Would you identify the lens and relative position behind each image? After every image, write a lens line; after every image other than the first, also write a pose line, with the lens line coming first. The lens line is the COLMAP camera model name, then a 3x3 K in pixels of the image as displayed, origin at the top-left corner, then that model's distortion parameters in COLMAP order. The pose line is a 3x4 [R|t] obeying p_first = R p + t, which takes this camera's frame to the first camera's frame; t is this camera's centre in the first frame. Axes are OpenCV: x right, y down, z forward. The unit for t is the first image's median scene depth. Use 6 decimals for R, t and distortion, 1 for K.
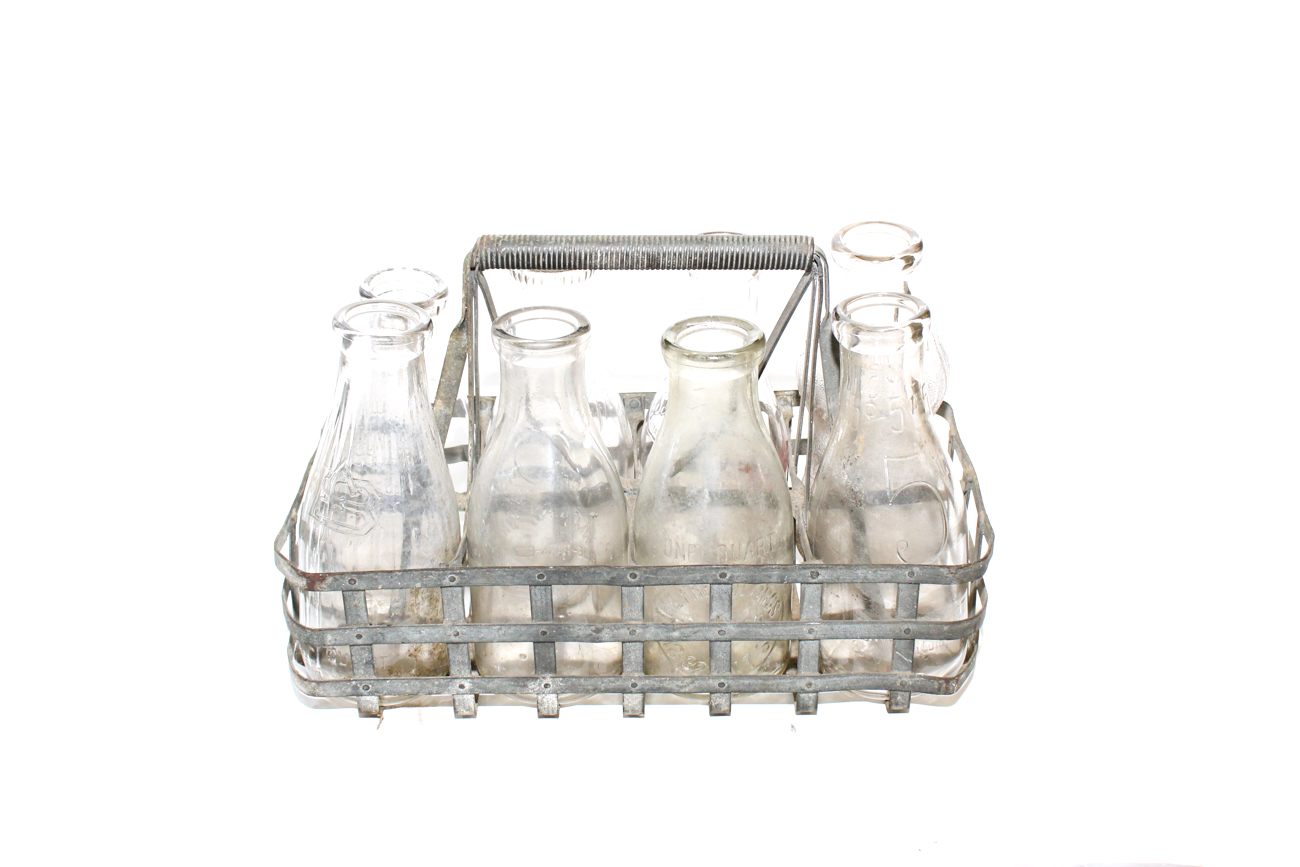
lens RADIAL K [[1126.0, 0, 650.5], [0, 1126.0, 434.8], [0, 0, 1]] dist [-0.003360, 0.000797]
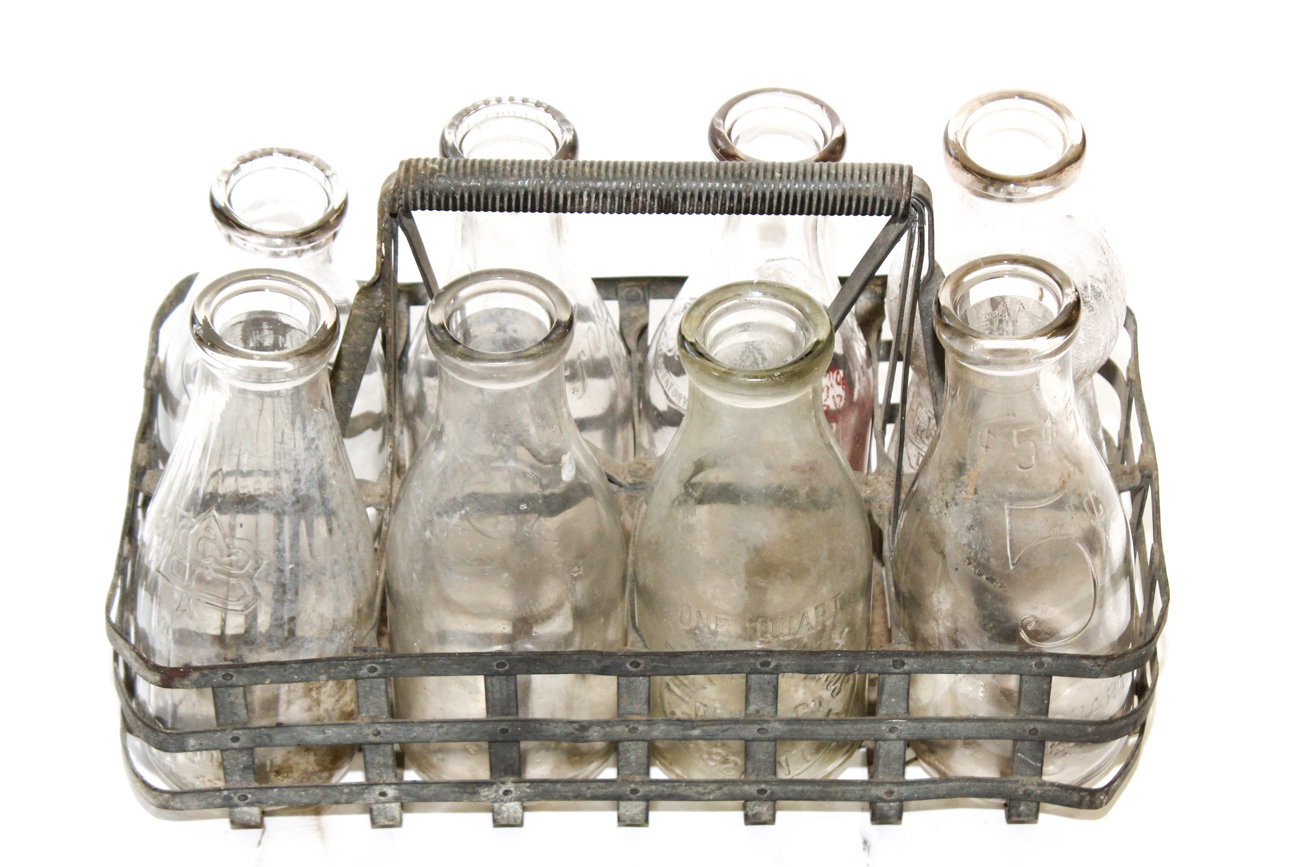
lens RADIAL K [[2018.4, 0, 647.0], [0, 2018.4, 433.2], [0, 0, 1]] dist [0.096342, 0.000000]
pose [[0.999986, 0.005310, -0.000015, -0.008313], [-0.005219, 0.983277, 0.182042, -0.228005], [0.000981, -0.182039, 0.983291, -0.181998]]
